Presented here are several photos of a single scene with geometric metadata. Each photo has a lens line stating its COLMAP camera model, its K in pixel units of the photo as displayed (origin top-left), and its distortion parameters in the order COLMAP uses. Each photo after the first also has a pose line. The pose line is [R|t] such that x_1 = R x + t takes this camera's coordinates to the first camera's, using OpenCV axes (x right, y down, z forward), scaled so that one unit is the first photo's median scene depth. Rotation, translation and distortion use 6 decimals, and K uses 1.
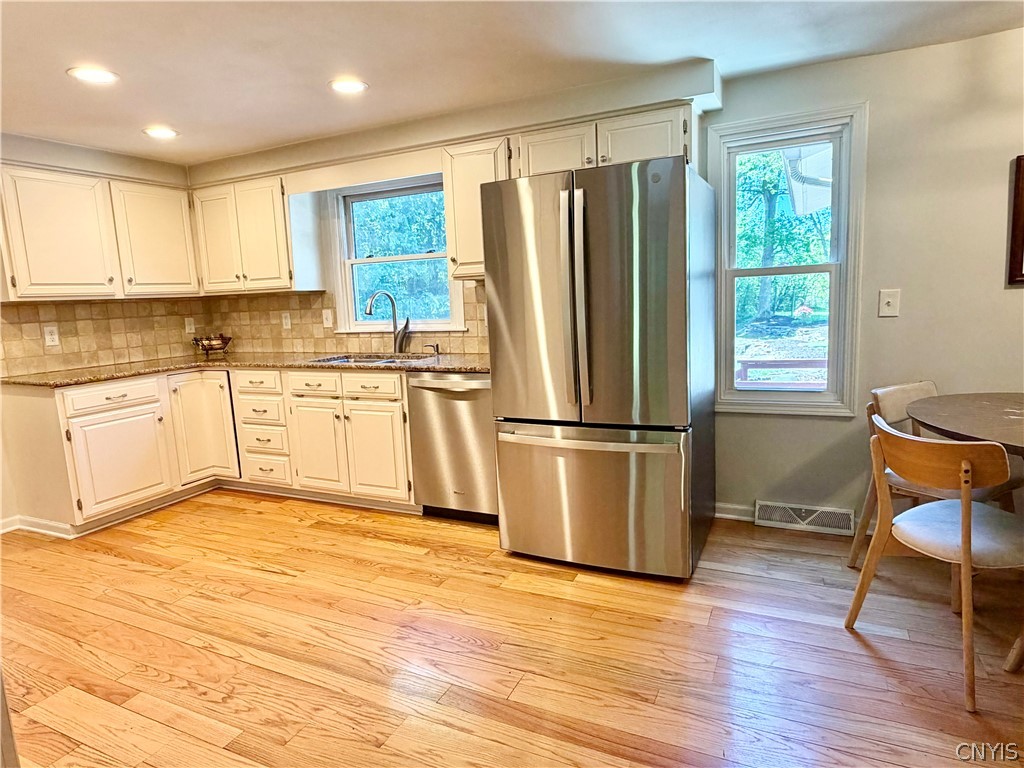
lens RADIAL K [[606.7, 0, 506.6], [0, 606.7, 386.0], [0, 0, 1]] dist [0.002098, -0.000841]
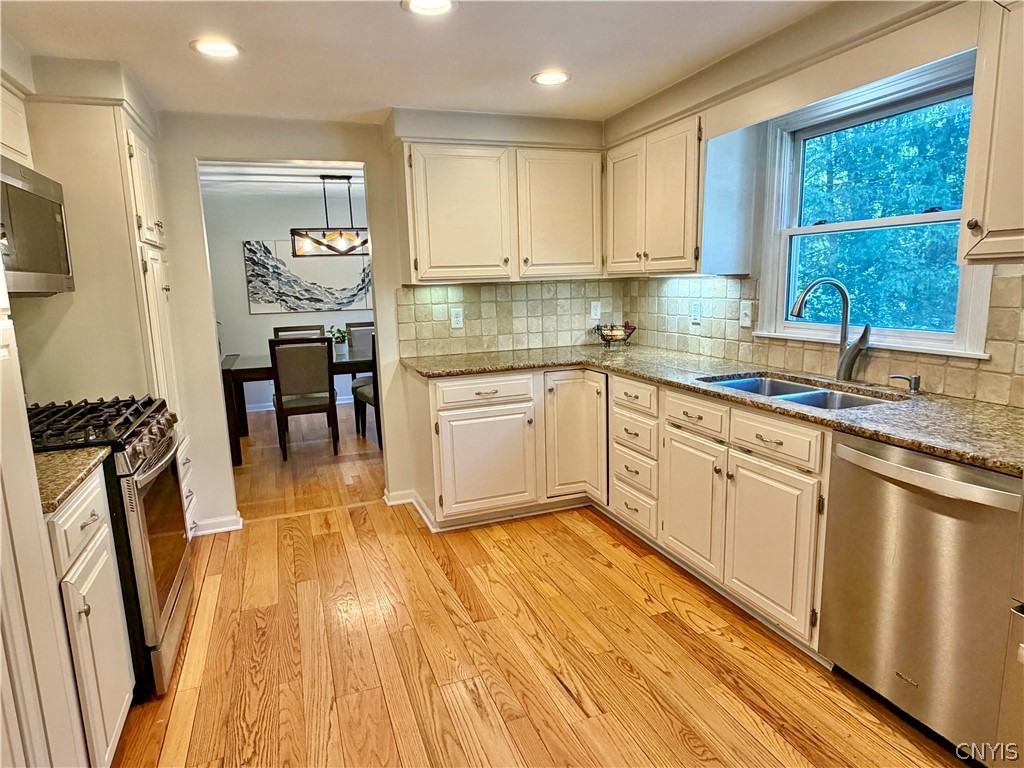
lens RADIAL K [[606.7, 0, 510.4], [0, 606.7, 386.8], [0, 0, 1]] dist [0.002098, -0.000841]
pose [[0.726873, 0.141555, -0.672025, -0.010101], [-0.104387, 0.989930, 0.095612, -0.082927], [0.678792, 0.000652, 0.734330, 0.369485]]
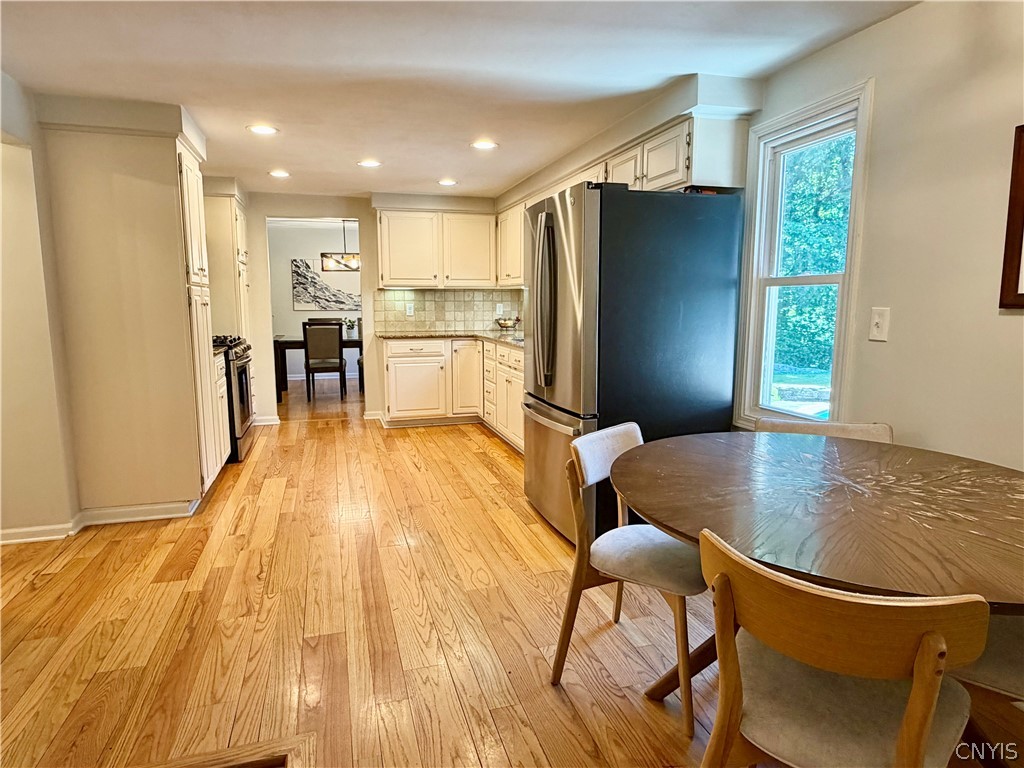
lens RADIAL K [[606.7, 0, 512.6], [0, 606.7, 388.0], [0, 0, 1]] dist [0.002098, -0.000841]
pose [[0.676861, 0.149616, -0.720746, 0.735999], [-0.139856, 0.987430, 0.073636, -0.035878], [0.722703, 0.050960, 0.689278, 0.075779]]
